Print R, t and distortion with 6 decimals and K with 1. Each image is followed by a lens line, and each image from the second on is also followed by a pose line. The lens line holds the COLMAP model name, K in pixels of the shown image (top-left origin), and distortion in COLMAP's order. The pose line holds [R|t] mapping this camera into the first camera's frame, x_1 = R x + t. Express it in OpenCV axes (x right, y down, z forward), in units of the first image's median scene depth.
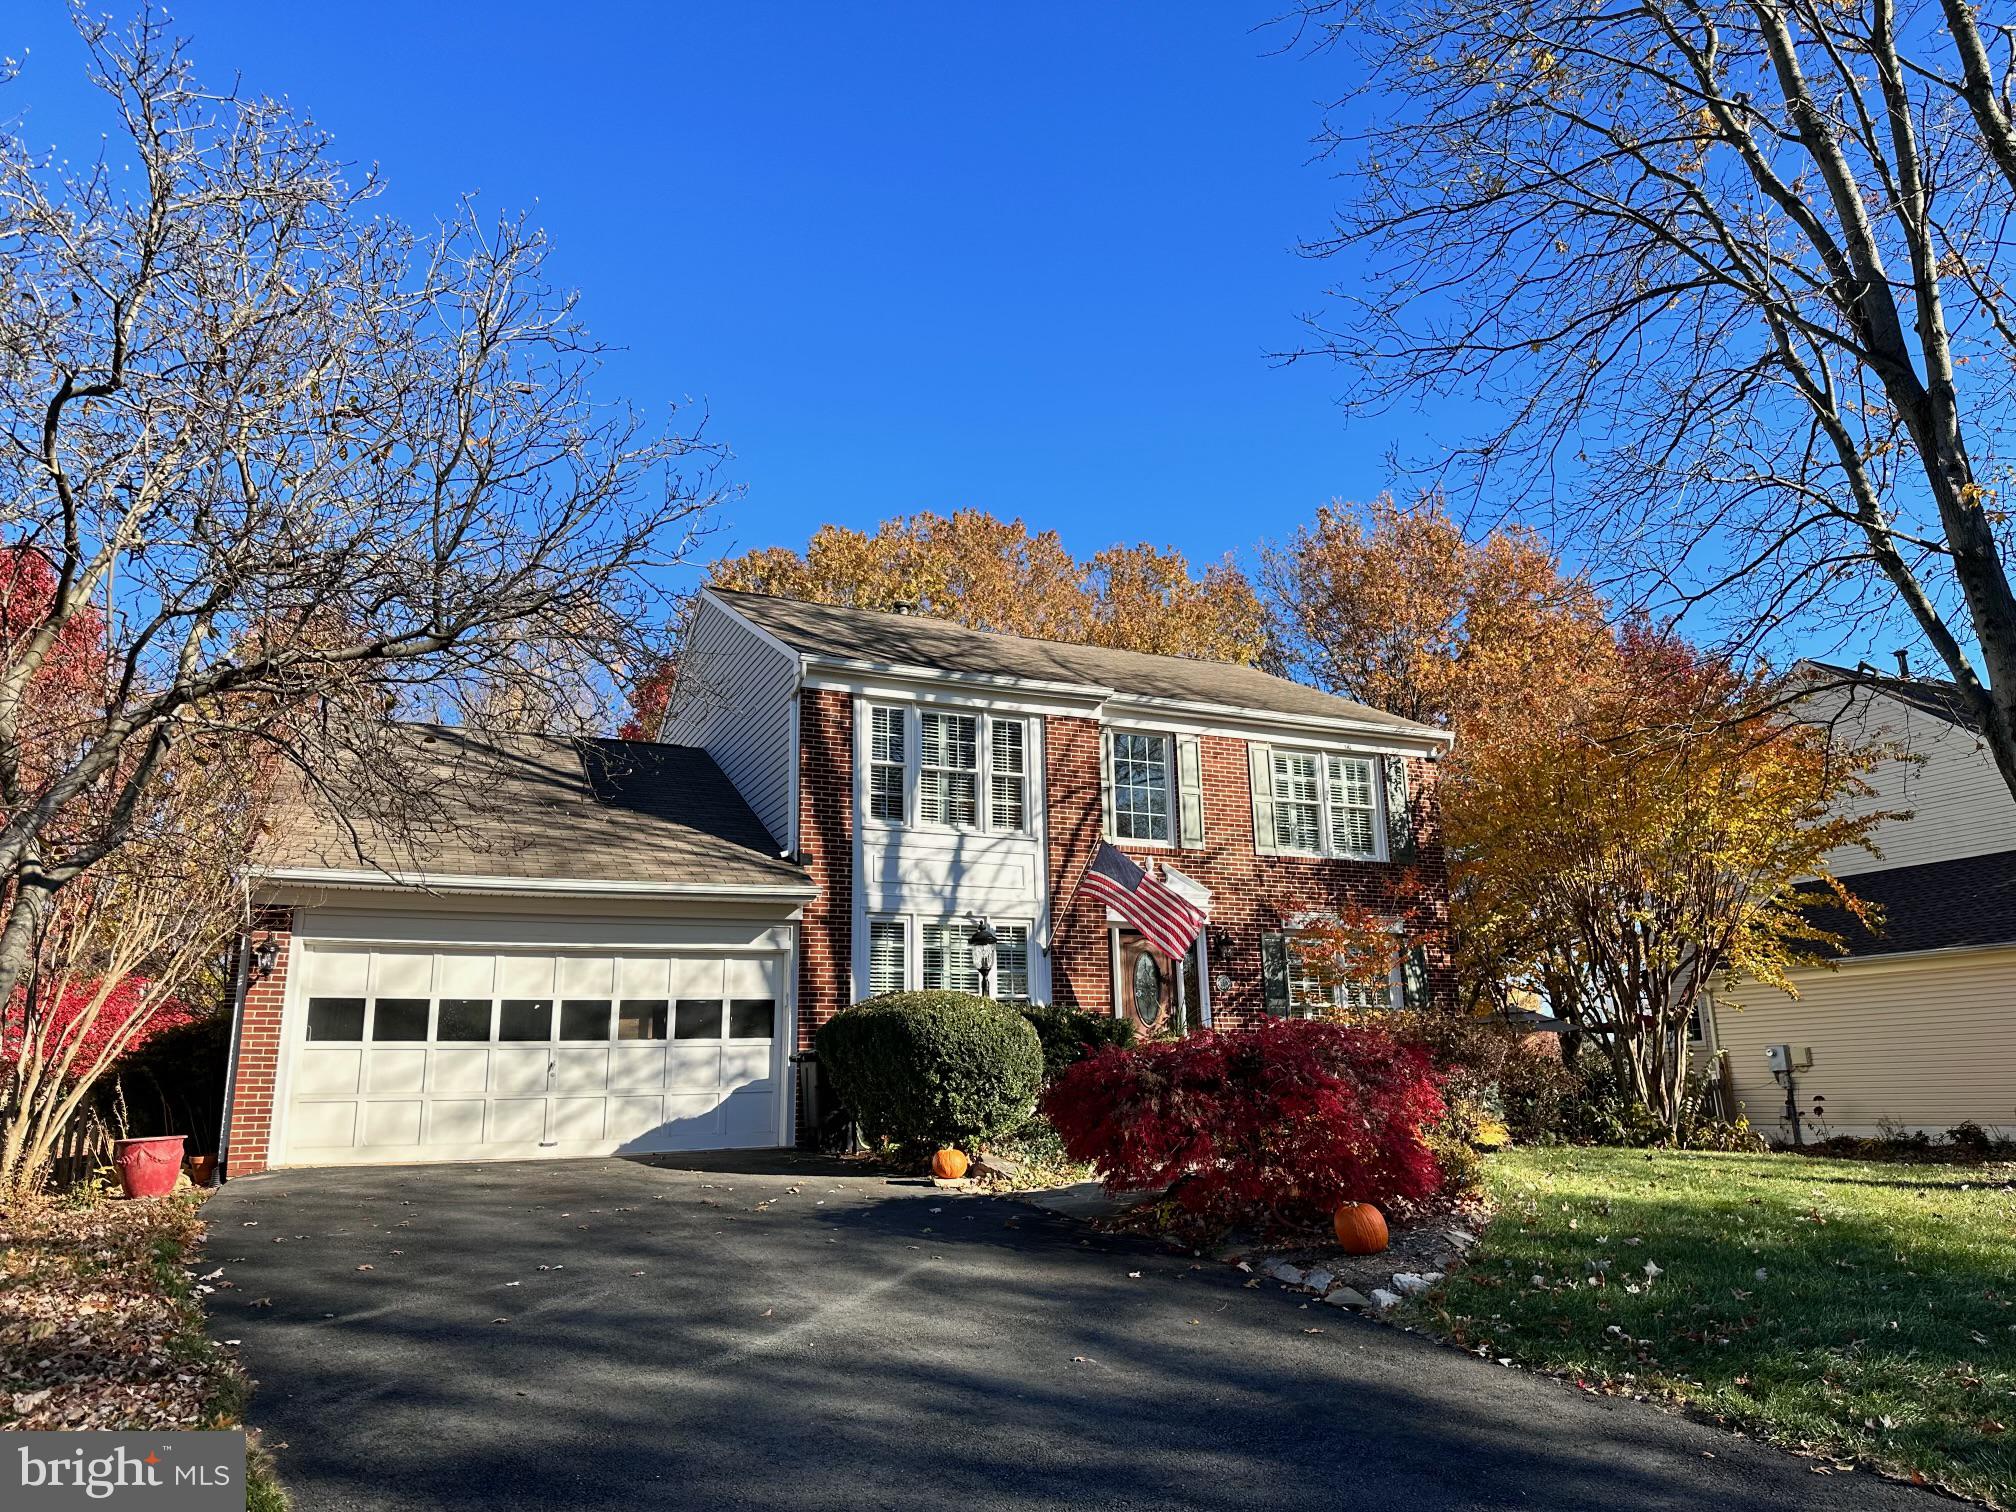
lens RADIAL K [[1378.9, 0, 1008.0], [0, 1378.9, 756.0], [0, 0, 1]] dist [0.116817, -0.186033]
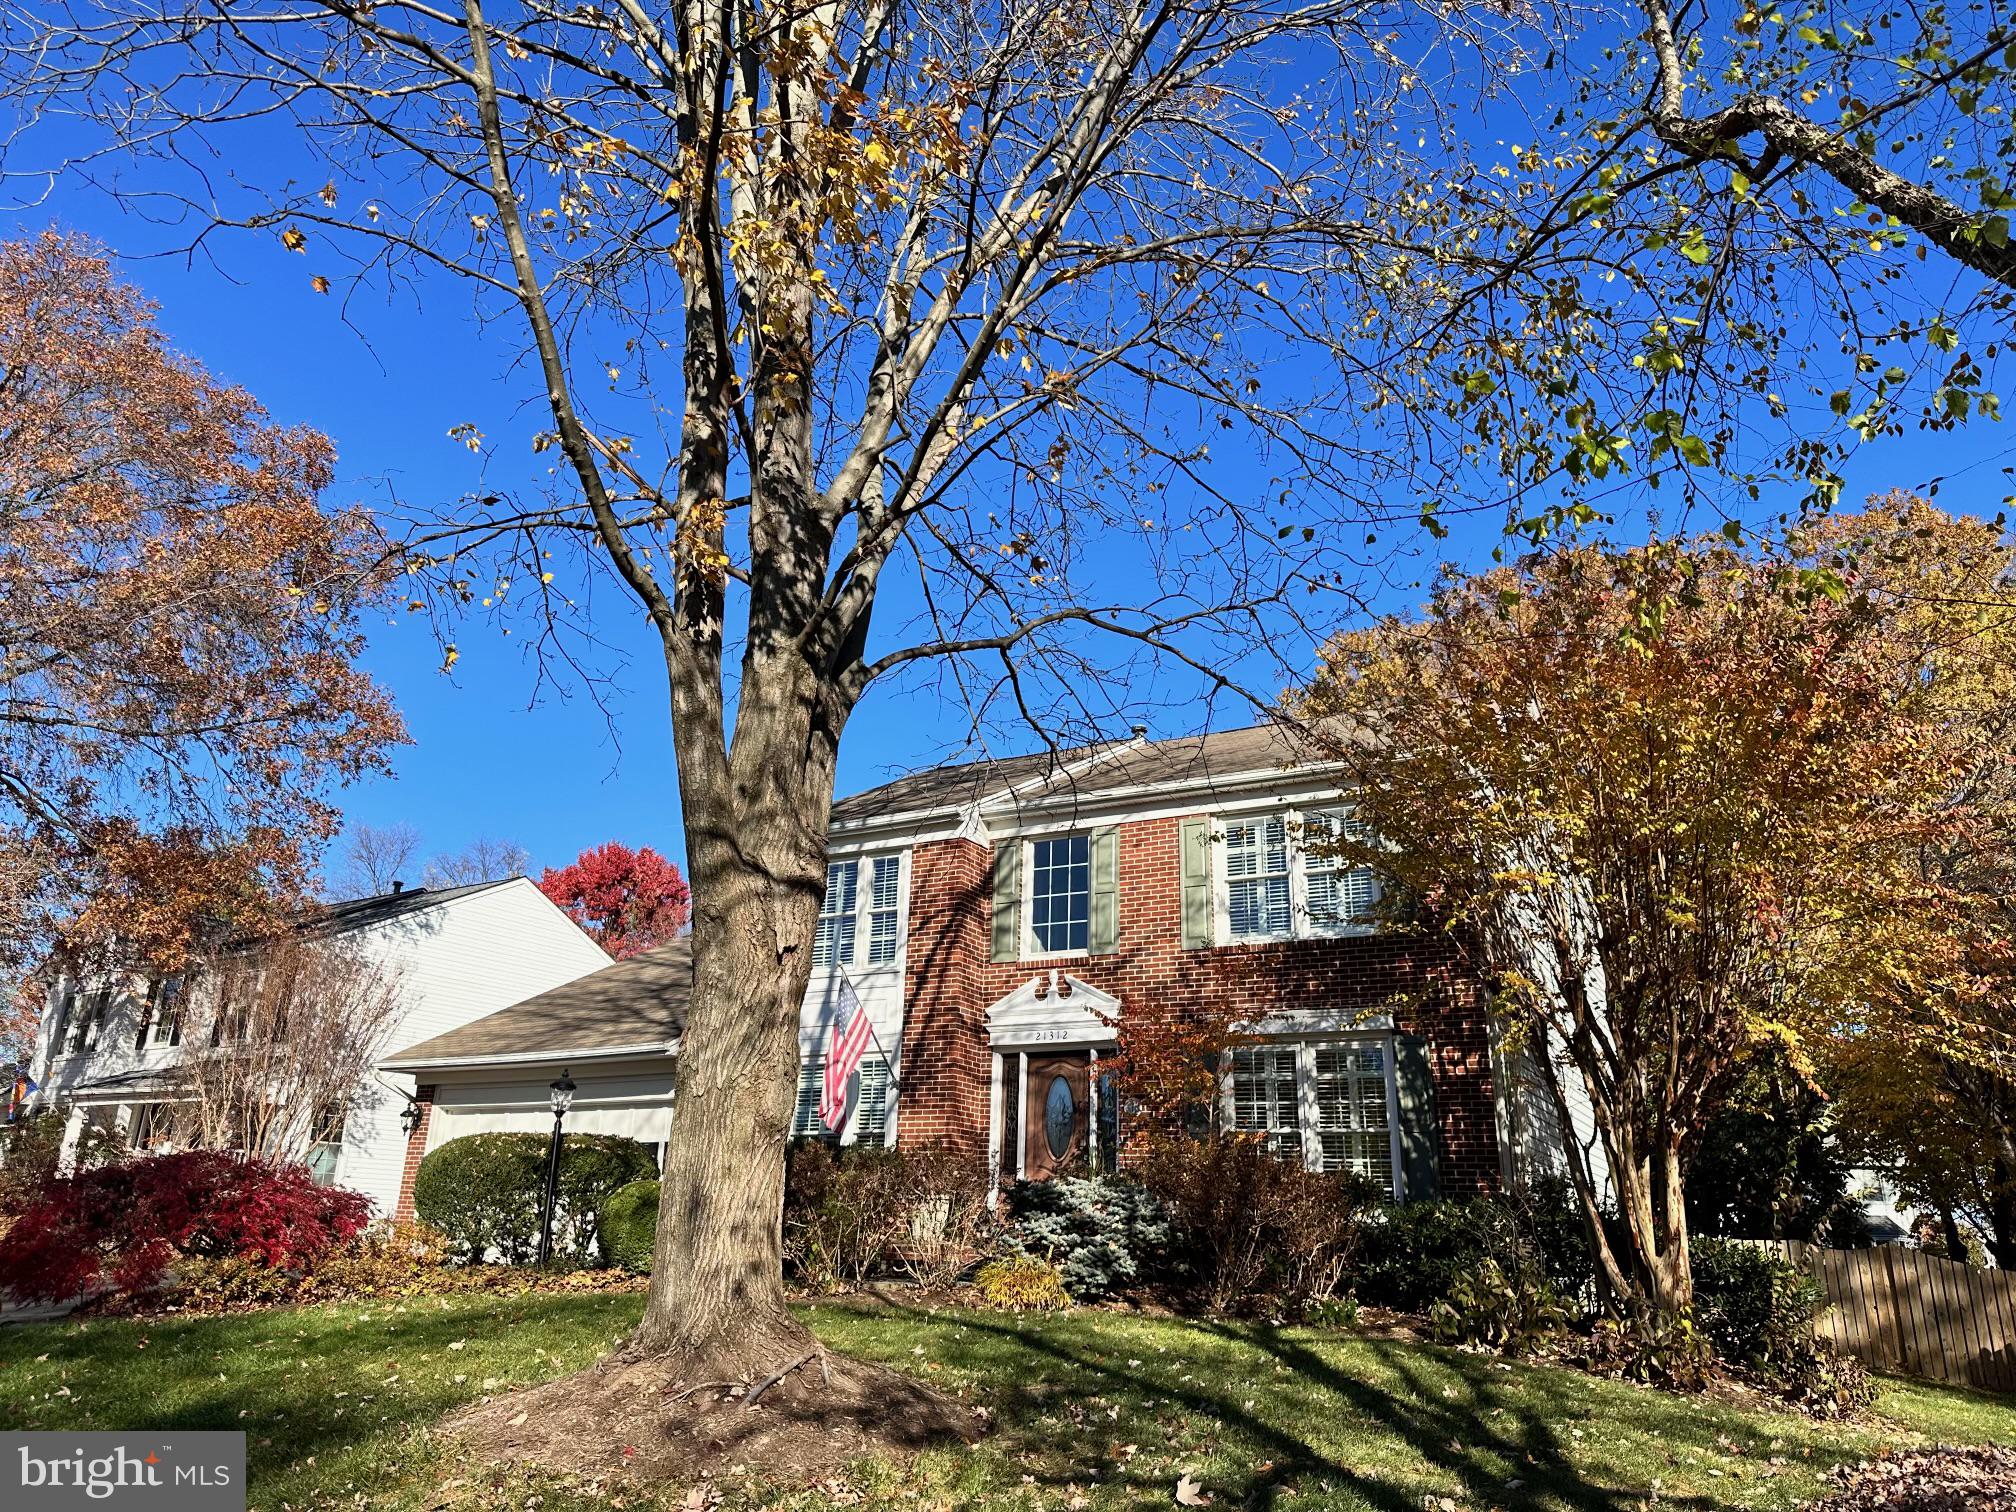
lens RADIAL K [[1378.9, 0, 1008.0], [0, 1378.9, 756.0], [0, 0, 1]] dist [0.116817, -0.186033]
pose [[0.599982, -0.234565, -0.764854, 0.876496], [0.152774, 0.972050, -0.178265, 0.100132], [0.785291, -0.009894, 0.619048, 0.437252]]
